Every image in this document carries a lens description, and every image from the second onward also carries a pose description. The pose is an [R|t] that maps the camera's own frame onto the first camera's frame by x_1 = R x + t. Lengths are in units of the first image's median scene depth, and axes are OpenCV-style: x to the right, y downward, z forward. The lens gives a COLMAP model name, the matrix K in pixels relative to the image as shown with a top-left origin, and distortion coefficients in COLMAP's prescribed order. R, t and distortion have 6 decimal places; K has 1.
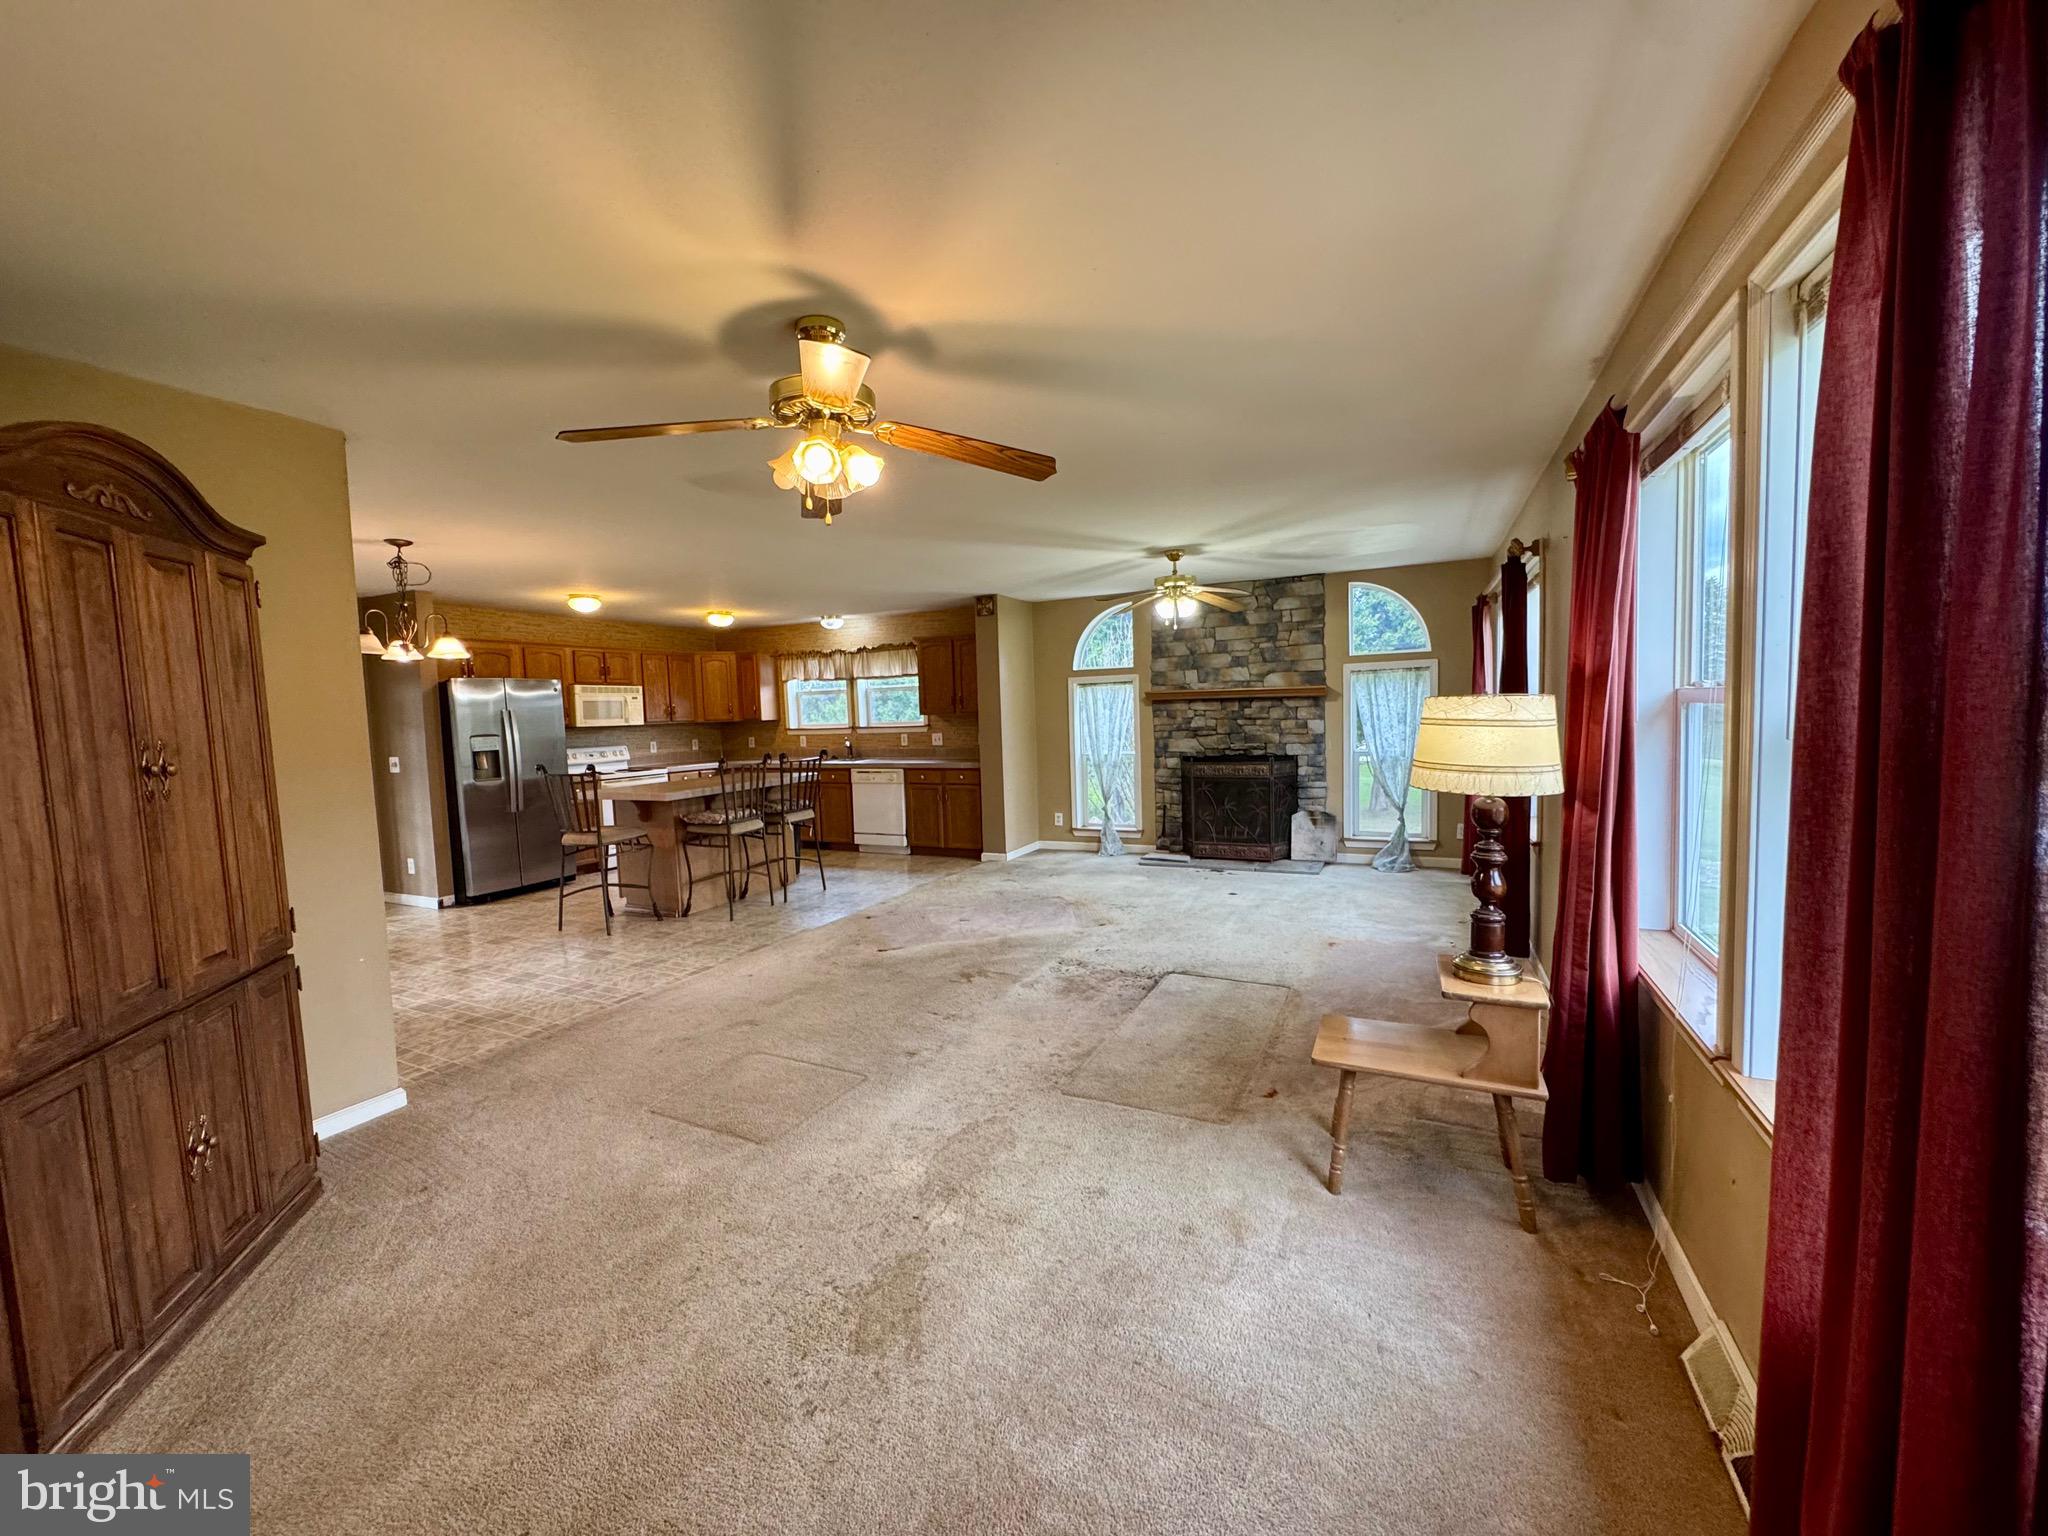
lens RADIAL K [[813.0, 0, 1029.8], [0, 813.0, 775.3], [0, 0, 1]] dist [-0.005486, 0.001183]
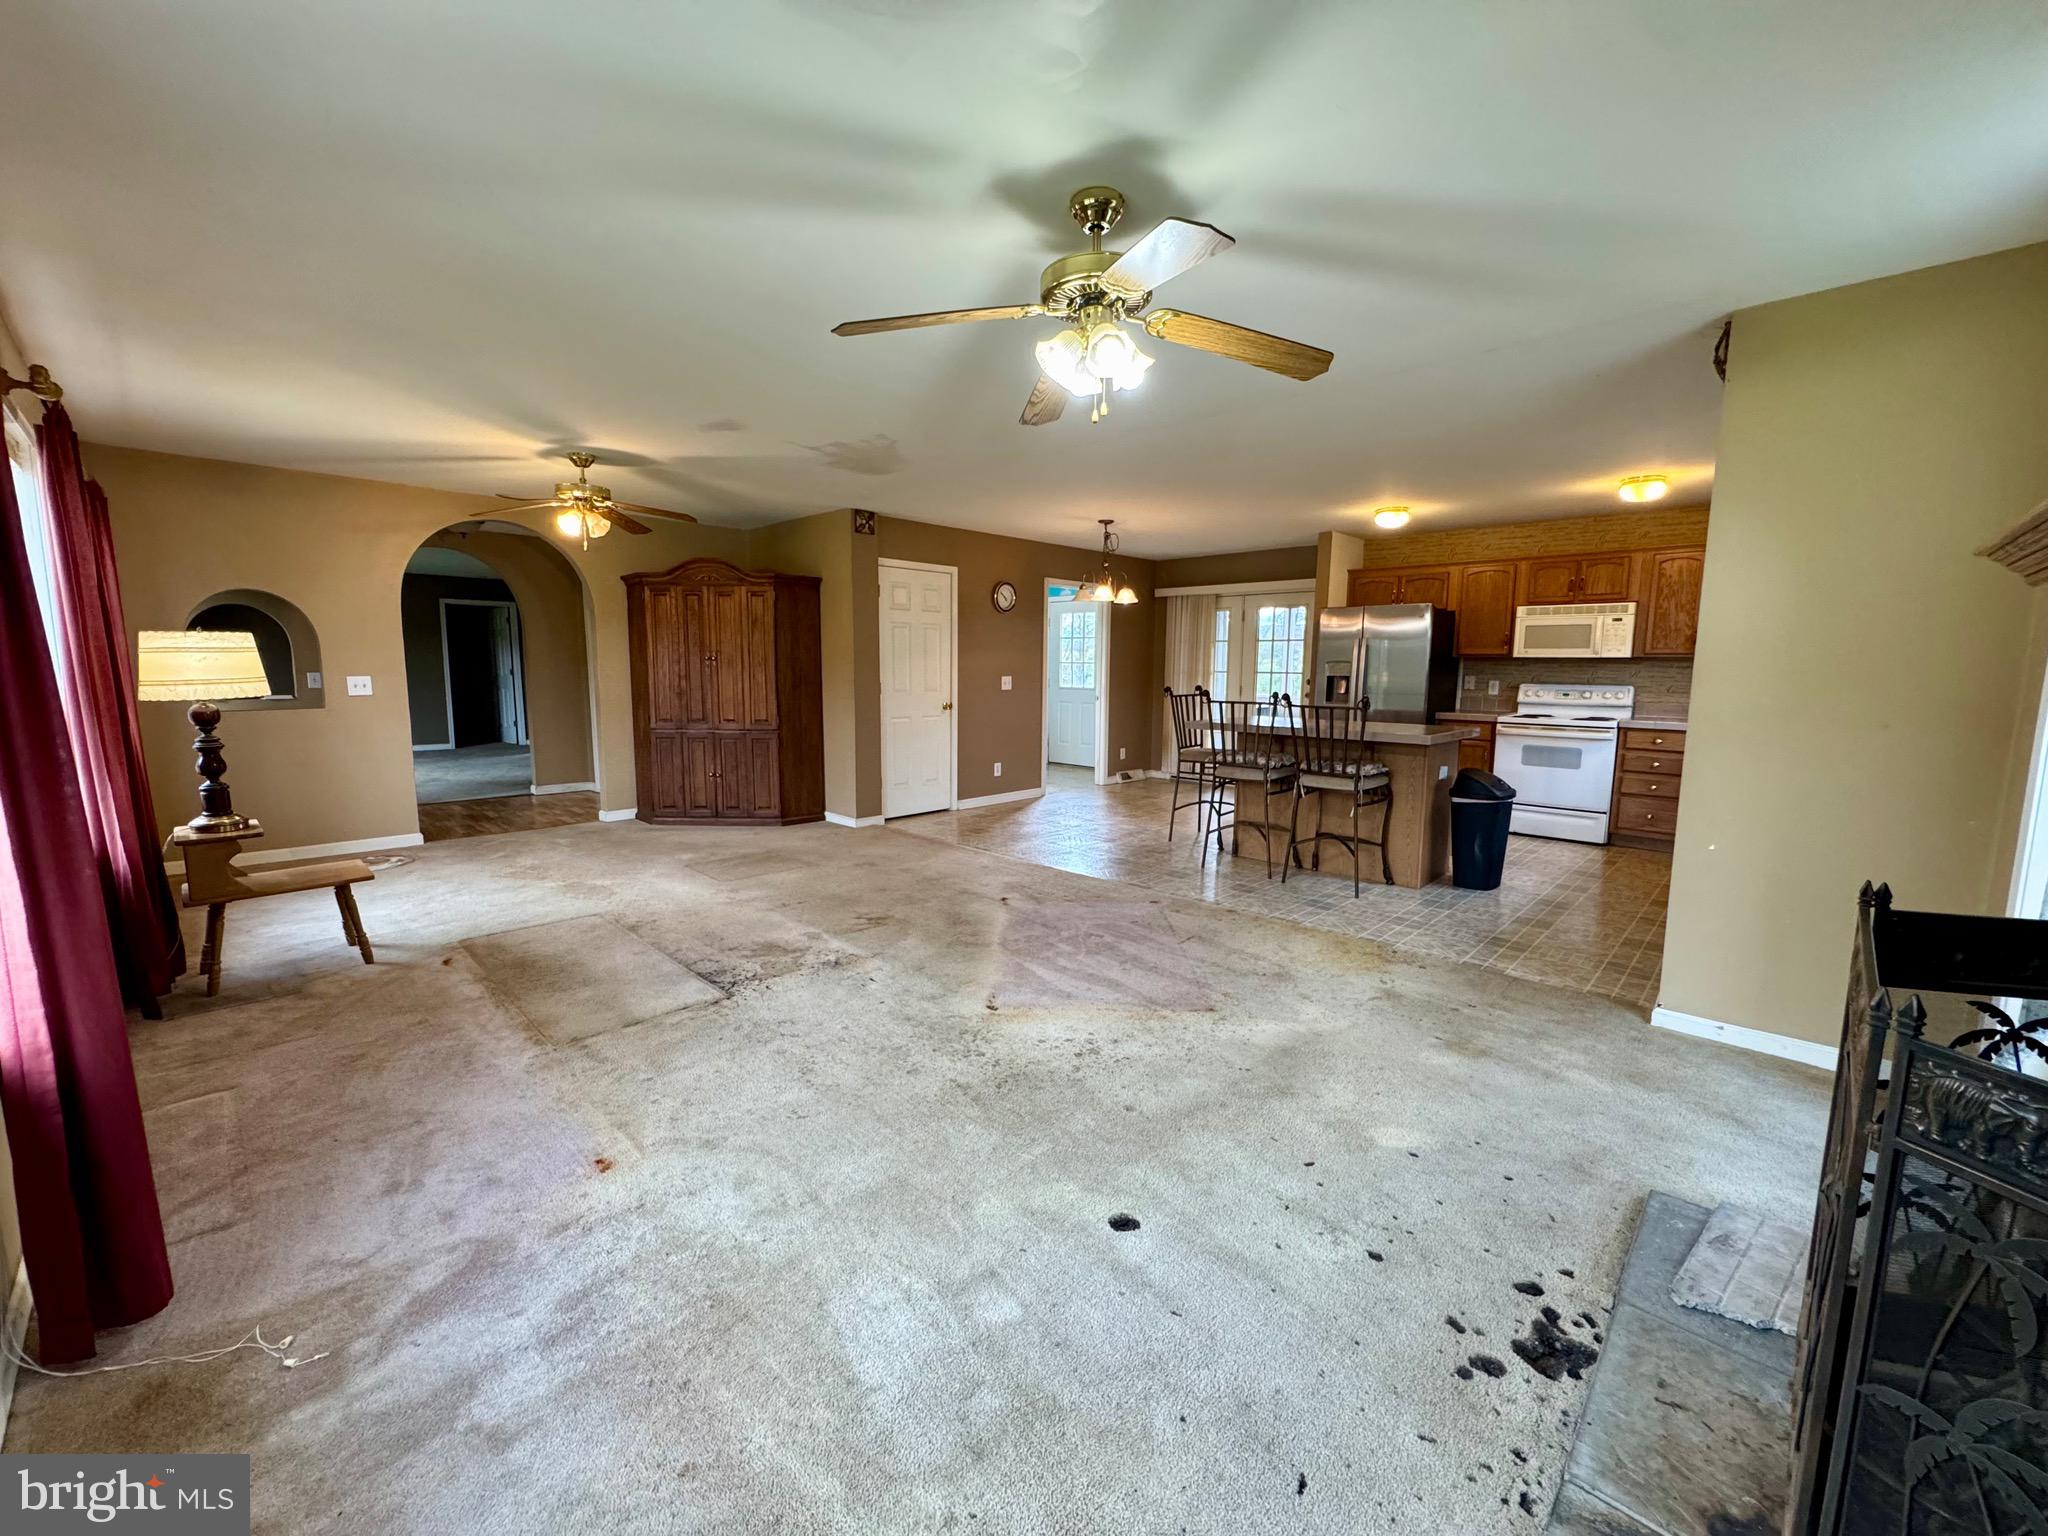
lens RADIAL K [[813.0, 0, 1018.3], [0, 813.0, 775.4], [0, 0, 1]] dist [-0.005486, 0.001183]
pose [[-0.330517, 0.158248, -0.930439, 0.450142], [-0.070702, 0.978921, 0.191609, -0.070848], [0.941148, 0.129114, -0.312361, 0.878344]]
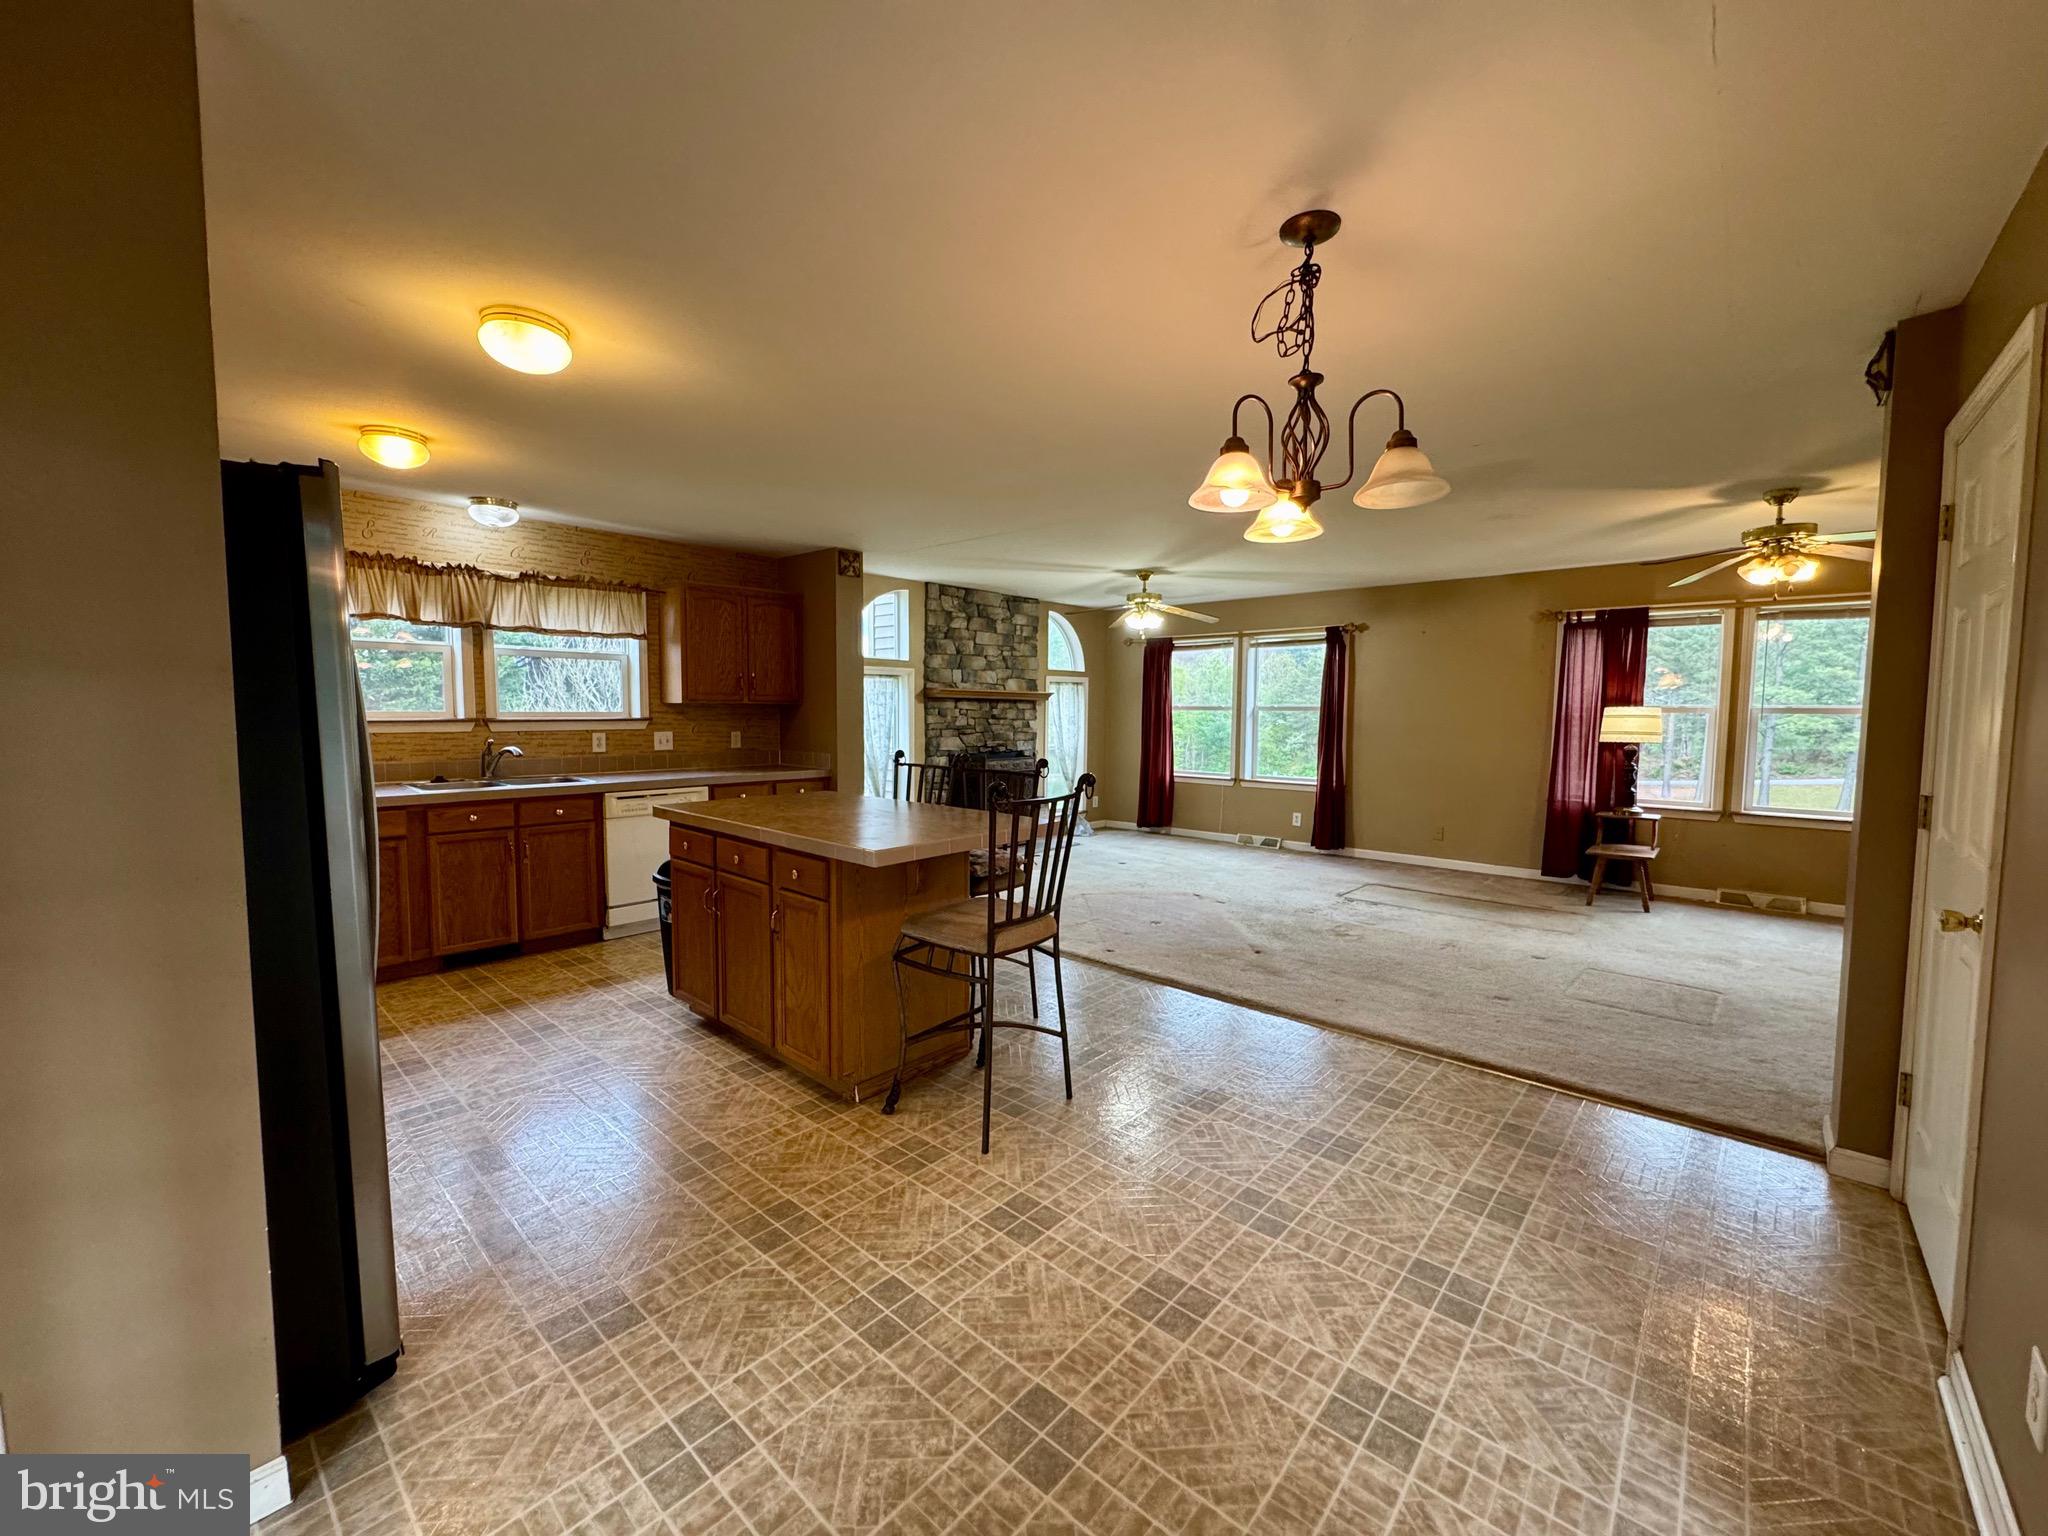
lens RADIAL K [[813.0, 0, 1022.8], [0, 813.0, 766.5], [0, 0, 1]] dist [-0.005486, 0.001183]
pose [[0.286620, -0.034116, 0.957437, -0.787288], [0.060608, 0.998010, 0.017417, -0.022099], [-0.956125, 0.053036, 0.288117, 0.664912]]
